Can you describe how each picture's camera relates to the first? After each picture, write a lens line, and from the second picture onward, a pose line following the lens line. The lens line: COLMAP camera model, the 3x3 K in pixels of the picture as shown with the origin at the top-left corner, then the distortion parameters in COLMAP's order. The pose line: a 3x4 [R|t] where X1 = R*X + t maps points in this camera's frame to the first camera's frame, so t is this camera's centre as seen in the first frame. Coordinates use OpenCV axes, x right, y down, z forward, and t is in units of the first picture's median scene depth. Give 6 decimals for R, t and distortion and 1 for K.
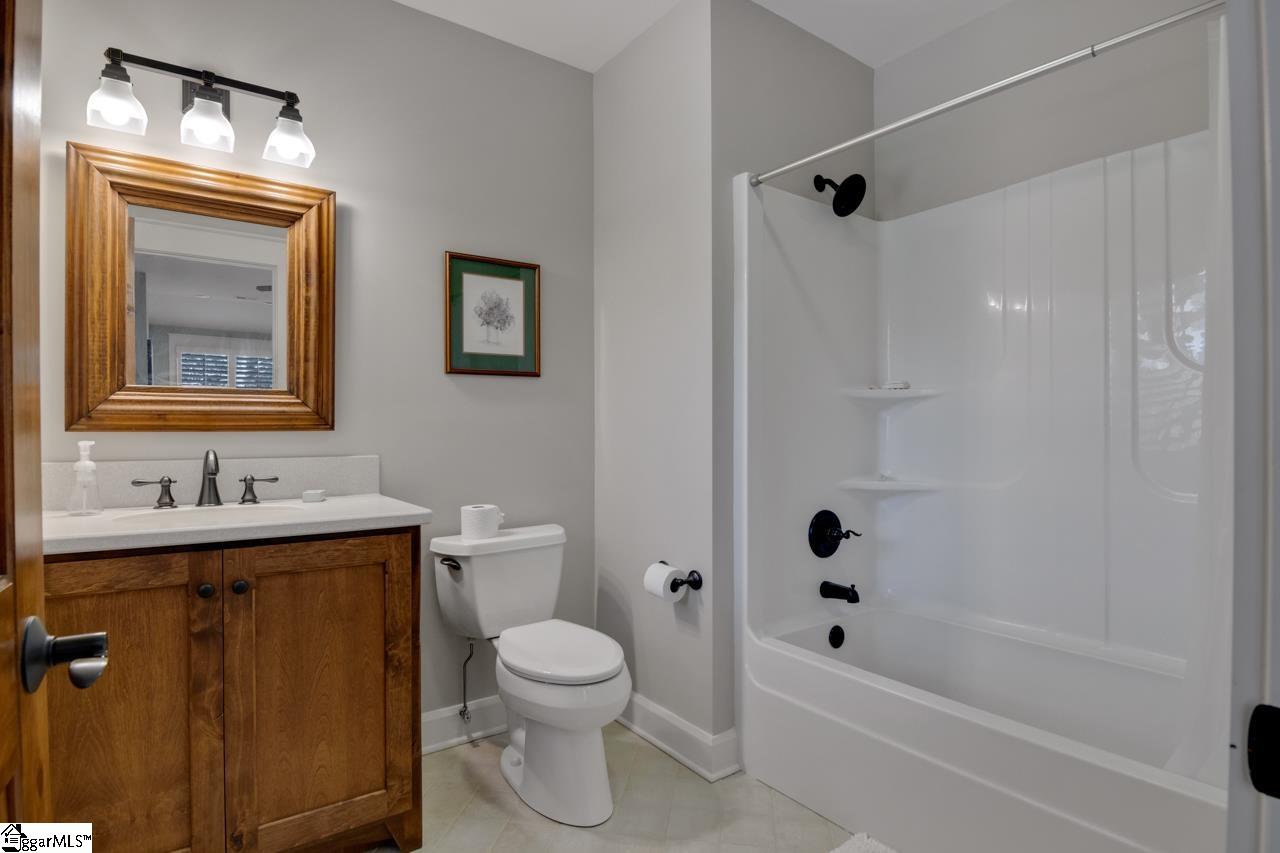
lens RADIAL K [[645.6, 0, 640.0], [0, 645.6, 426.5], [0, 0, 1]] dist [-0.000955, -0.016854]
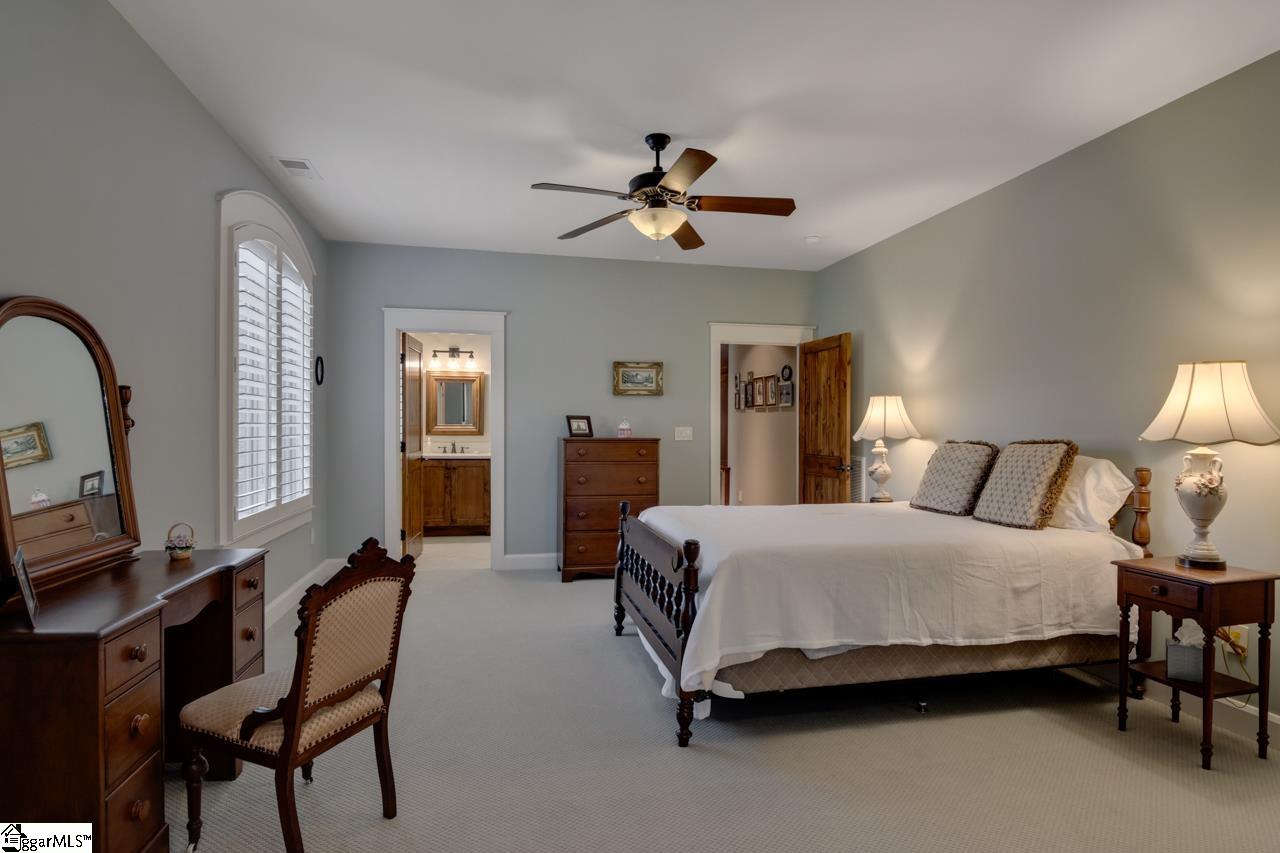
lens RADIAL K [[645.6, 0, 640.0], [0, 645.6, 426.5], [0, 0, 1]] dist [-0.000955, -0.016854]
pose [[0.916222, 0.011661, -0.400502, 2.191451], [-0.012022, 0.999926, 0.001611, -0.076299], [0.400491, 0.003338, 0.916295, -2.438852]]
